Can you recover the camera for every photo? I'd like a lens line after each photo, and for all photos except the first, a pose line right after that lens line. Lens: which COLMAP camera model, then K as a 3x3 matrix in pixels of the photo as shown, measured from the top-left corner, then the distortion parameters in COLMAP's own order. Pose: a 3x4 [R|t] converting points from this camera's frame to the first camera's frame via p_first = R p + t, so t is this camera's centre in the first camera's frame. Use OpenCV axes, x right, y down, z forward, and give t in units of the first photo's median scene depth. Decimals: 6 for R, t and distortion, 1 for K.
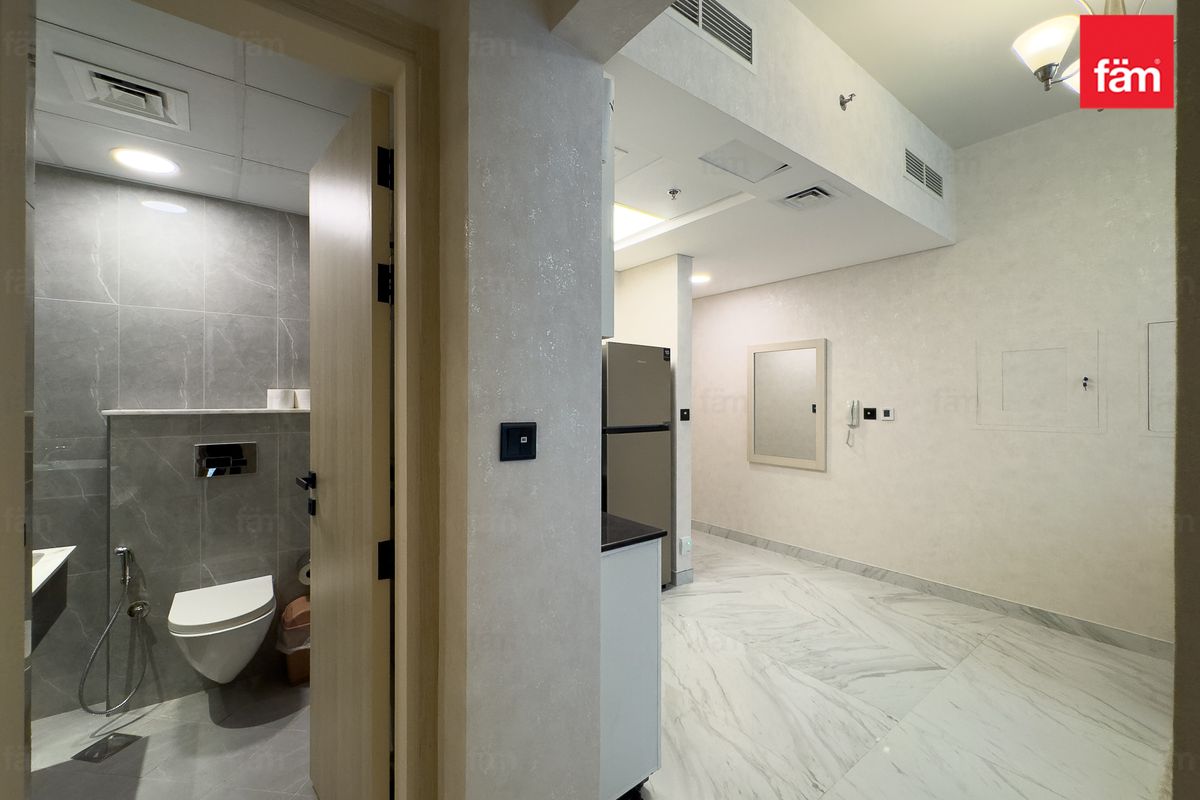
lens RADIAL K [[482.6, 0, 599.6], [0, 482.6, 399.5], [0, 0, 1]] dist [-0.002882, 0.001070]
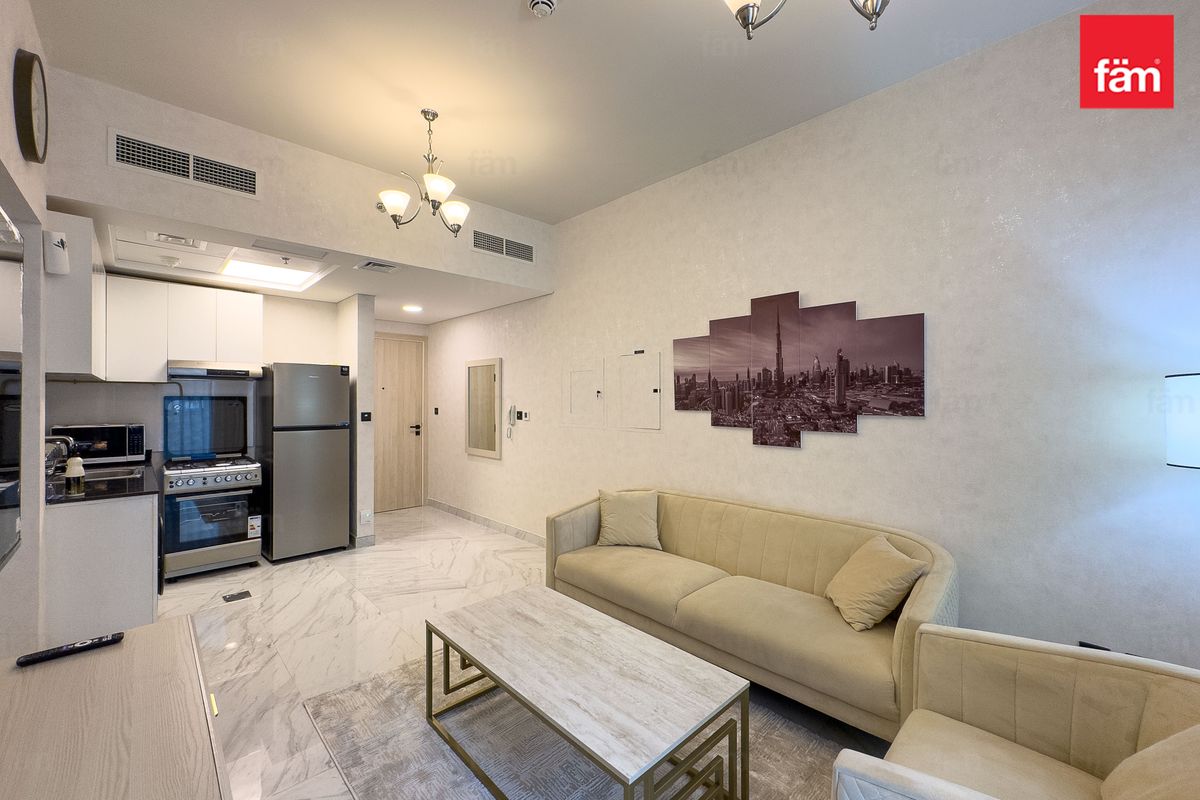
lens RADIAL K [[482.6, 0, 602.2], [0, 482.6, 398.5], [0, 0, 1]] dist [-0.002882, 0.001070]
pose [[0.993612, 0.000593, 0.112846, 0.801046], [-0.000916, 0.999996, 0.002814, -0.025612], [-0.112844, -0.002899, 0.993609, -0.437489]]
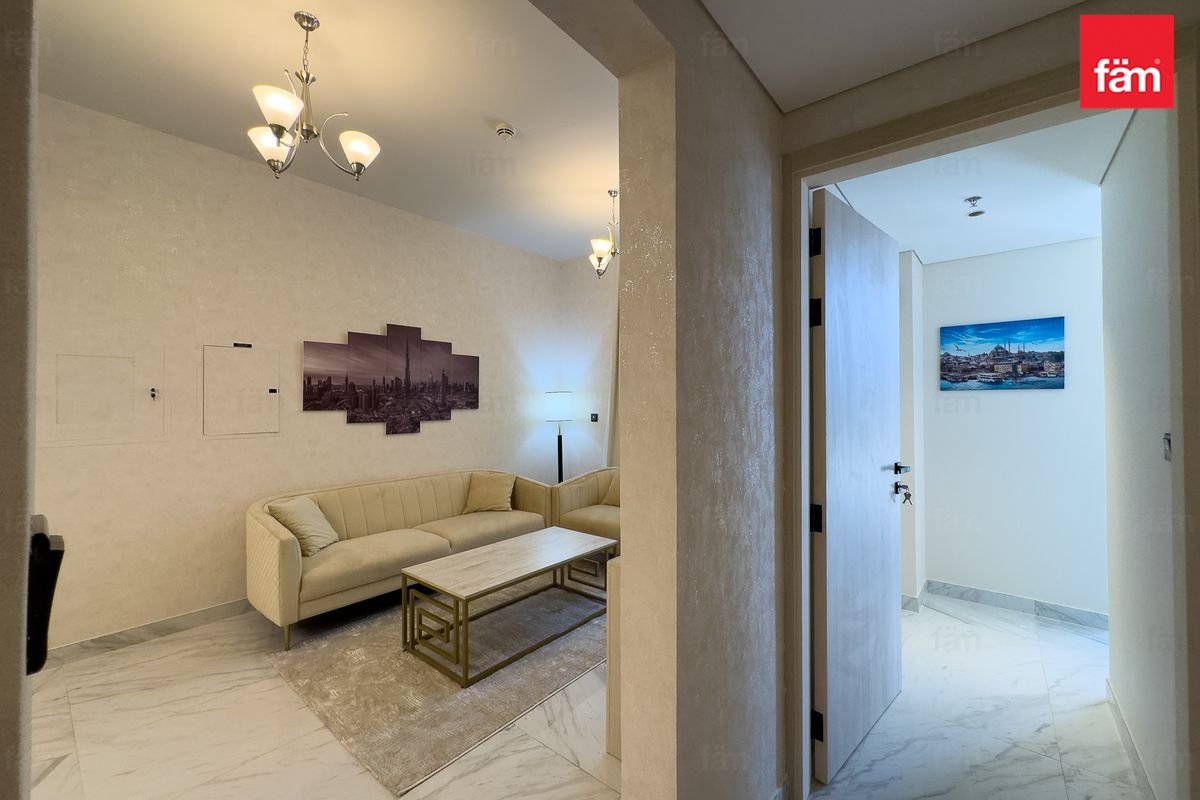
lens RADIAL K [[482.6, 0, 599.9], [0, 482.6, 393.8], [0, 0, 1]] dist [-0.002882, 0.001070]
pose [[-0.228307, 0.018614, 0.973411, -0.215197], [0.001140, 0.999822, -0.018851, -0.012876], [-0.973588, -0.003194, -0.228288, 0.277219]]
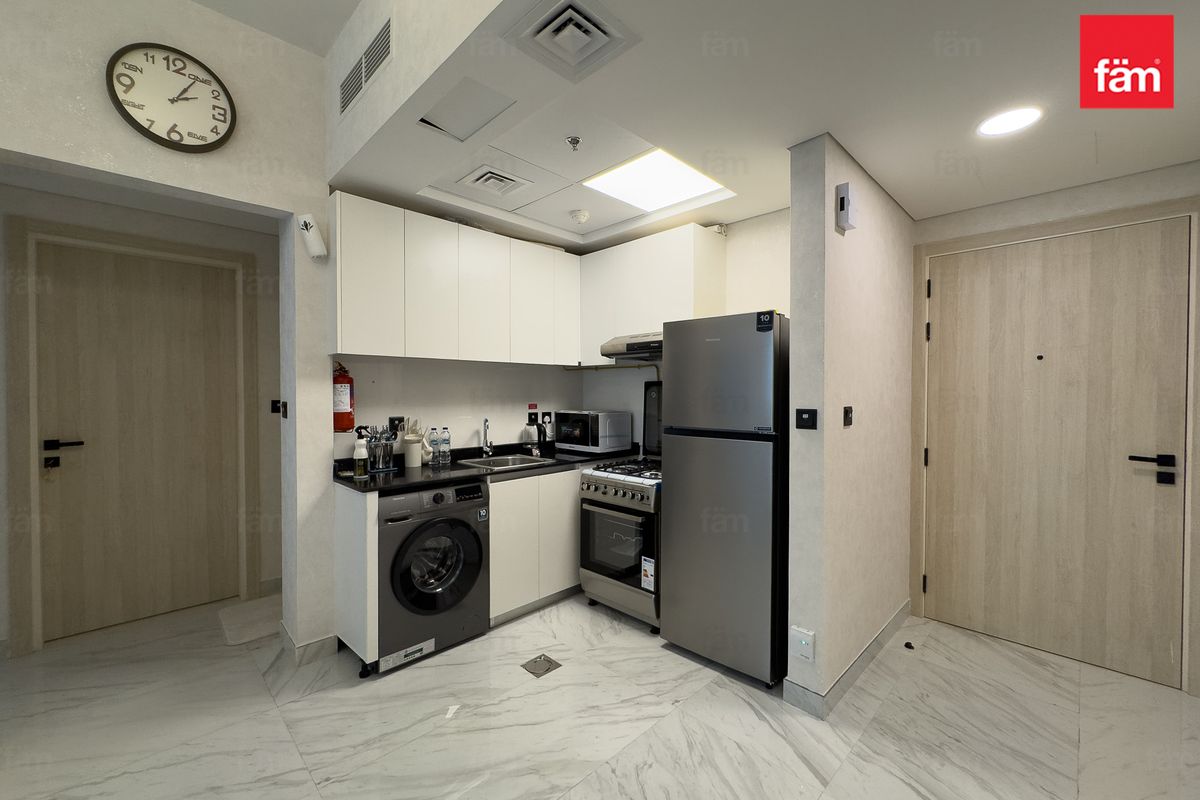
lens RADIAL K [[482.6, 0, 600.0], [0, 482.6, 393.9], [0, 0, 1]] dist [-0.002882, 0.001070]
pose [[0.127744, 0.002989, -0.991803, 0.868395], [0.000026, 0.999995, 0.003017, 0.000377], [0.991807, -0.000411, 0.127743, 0.825283]]
